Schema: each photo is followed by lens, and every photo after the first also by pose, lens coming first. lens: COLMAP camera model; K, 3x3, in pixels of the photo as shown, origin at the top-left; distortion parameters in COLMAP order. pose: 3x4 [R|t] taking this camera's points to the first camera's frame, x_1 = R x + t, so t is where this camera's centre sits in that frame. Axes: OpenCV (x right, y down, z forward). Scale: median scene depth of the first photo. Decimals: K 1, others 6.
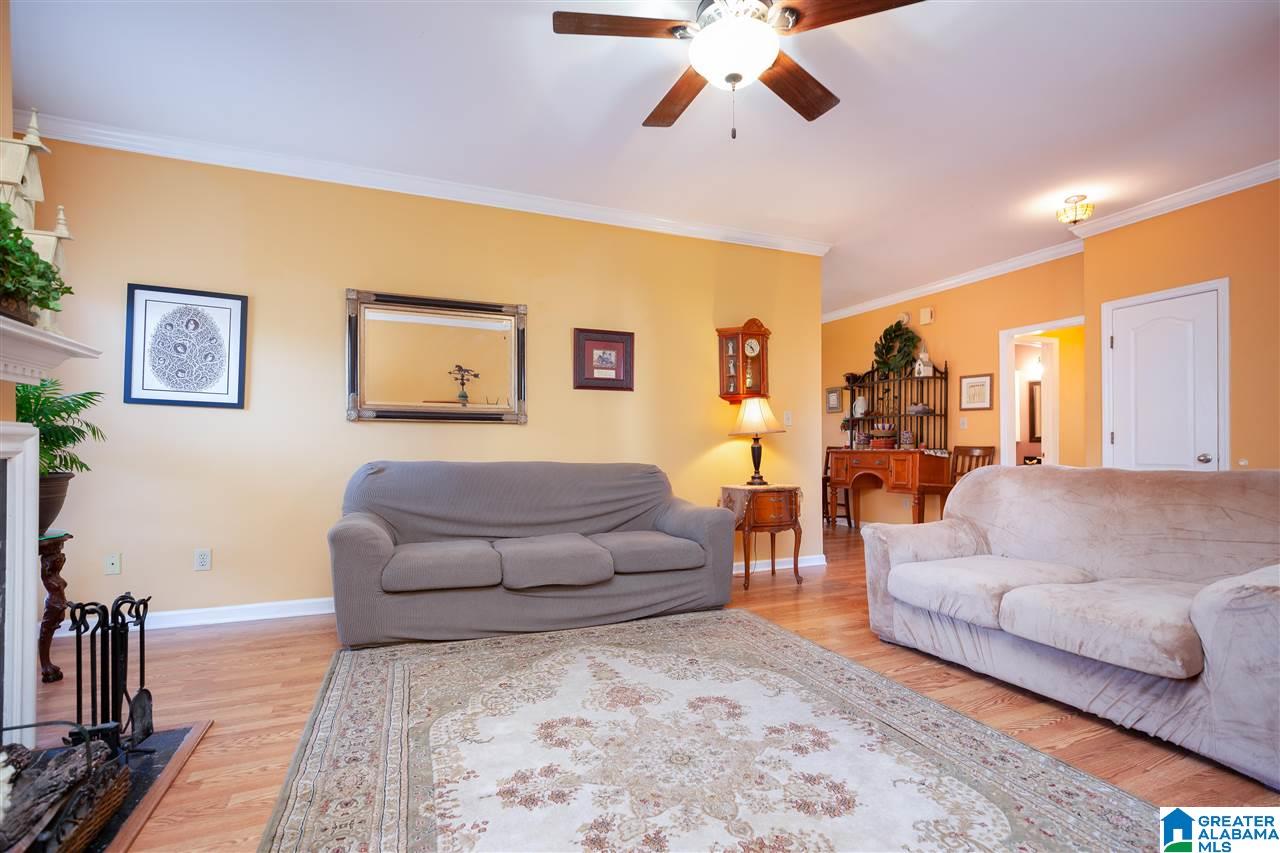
lens RADIAL K [[602.9, 0, 638.6], [0, 602.9, 448.3], [0, 0, 1]] dist [-0.002896, 0.000147]
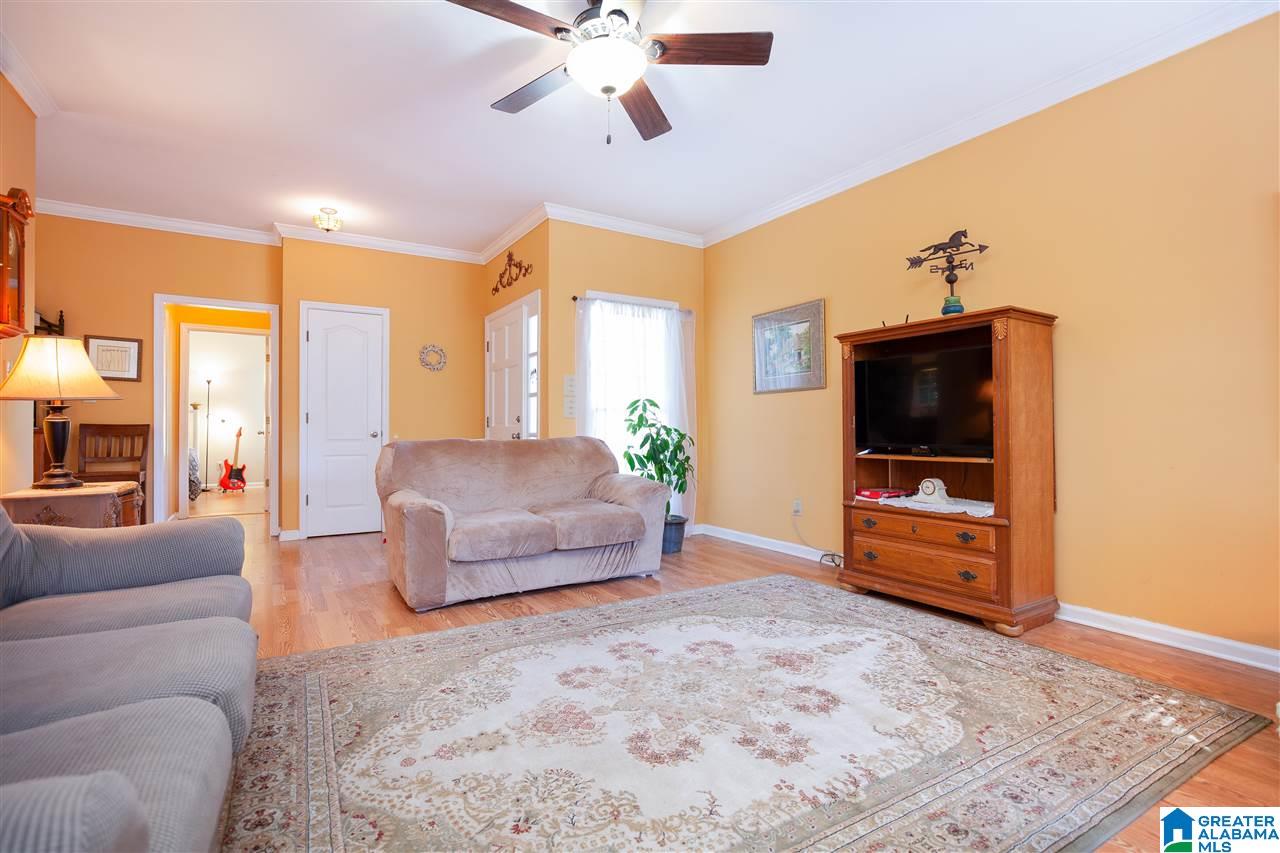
lens RADIAL K [[592.4, 0, 642.7], [0, 592.4, 431.6], [0, 0, 1]] dist [-0.013270, 0.000805]
pose [[-0.166054, -0.001692, 0.986115, -0.837149], [0.000058, 0.999999, 0.001725, 0.013833], [-0.986117, 0.000344, -0.166054, 1.025438]]
